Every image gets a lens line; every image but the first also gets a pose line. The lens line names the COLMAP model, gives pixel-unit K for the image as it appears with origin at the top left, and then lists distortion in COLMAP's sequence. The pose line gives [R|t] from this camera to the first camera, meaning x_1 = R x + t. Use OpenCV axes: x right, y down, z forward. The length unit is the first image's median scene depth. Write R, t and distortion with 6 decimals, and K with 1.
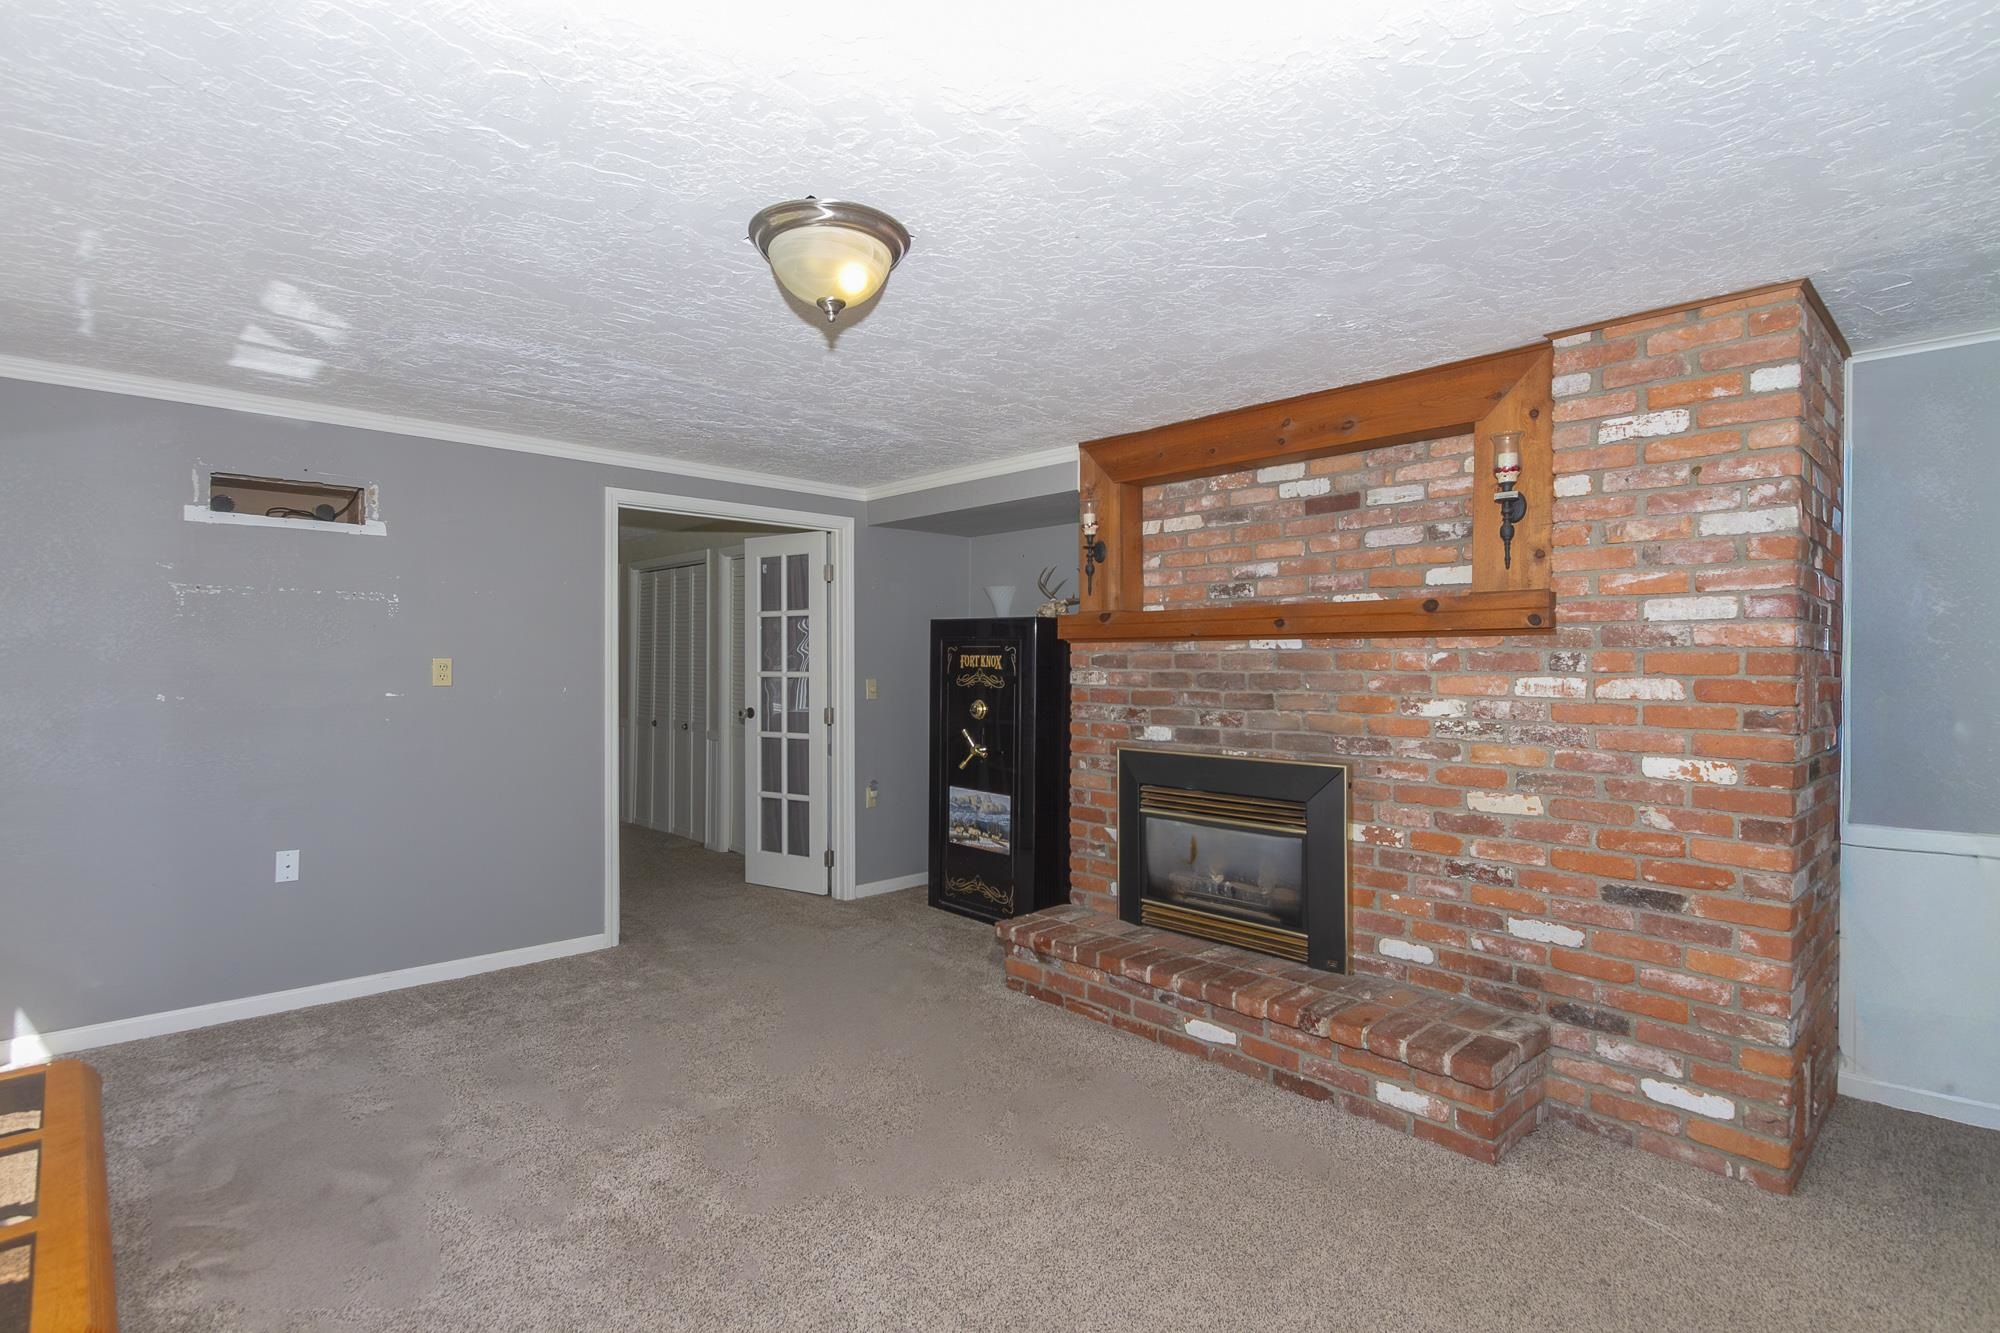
lens RADIAL K [[956.2, 0, 987.4], [0, 956.2, 668.4], [0, 0, 1]] dist [-0.003447, -0.000939]
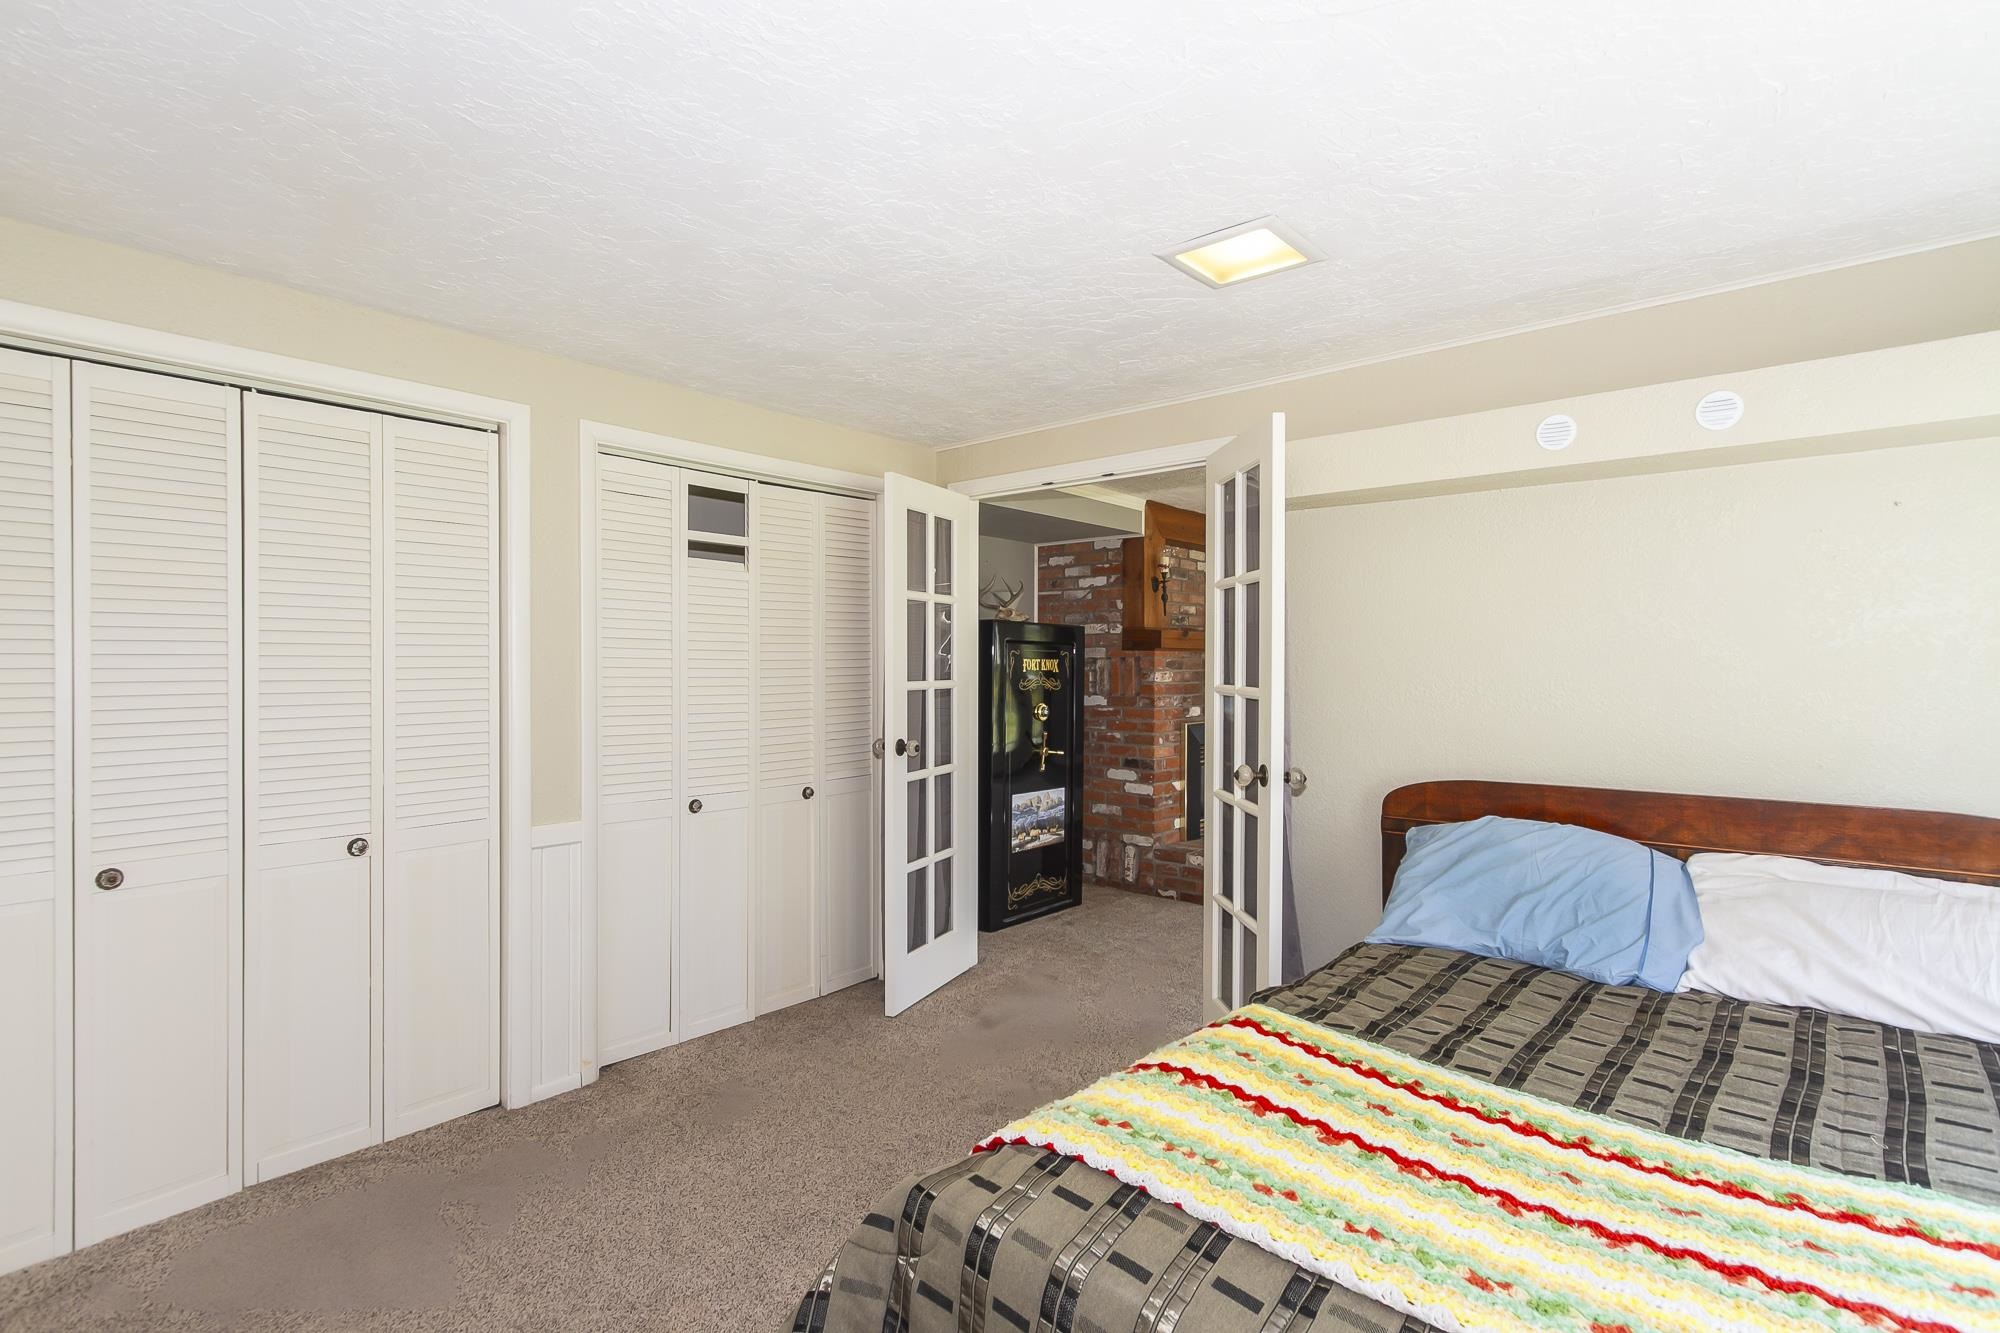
lens RADIAL K [[956.2, 0, 1000.6], [0, 956.2, 666.2], [0, 0, 1]] dist [-0.003447, -0.000939]
pose [[-0.115240, -0.010745, 0.993280, -1.053557], [0.000608, 0.999941, 0.010887, -0.017444], [-0.993337, 0.001859, -0.115227, 1.194807]]
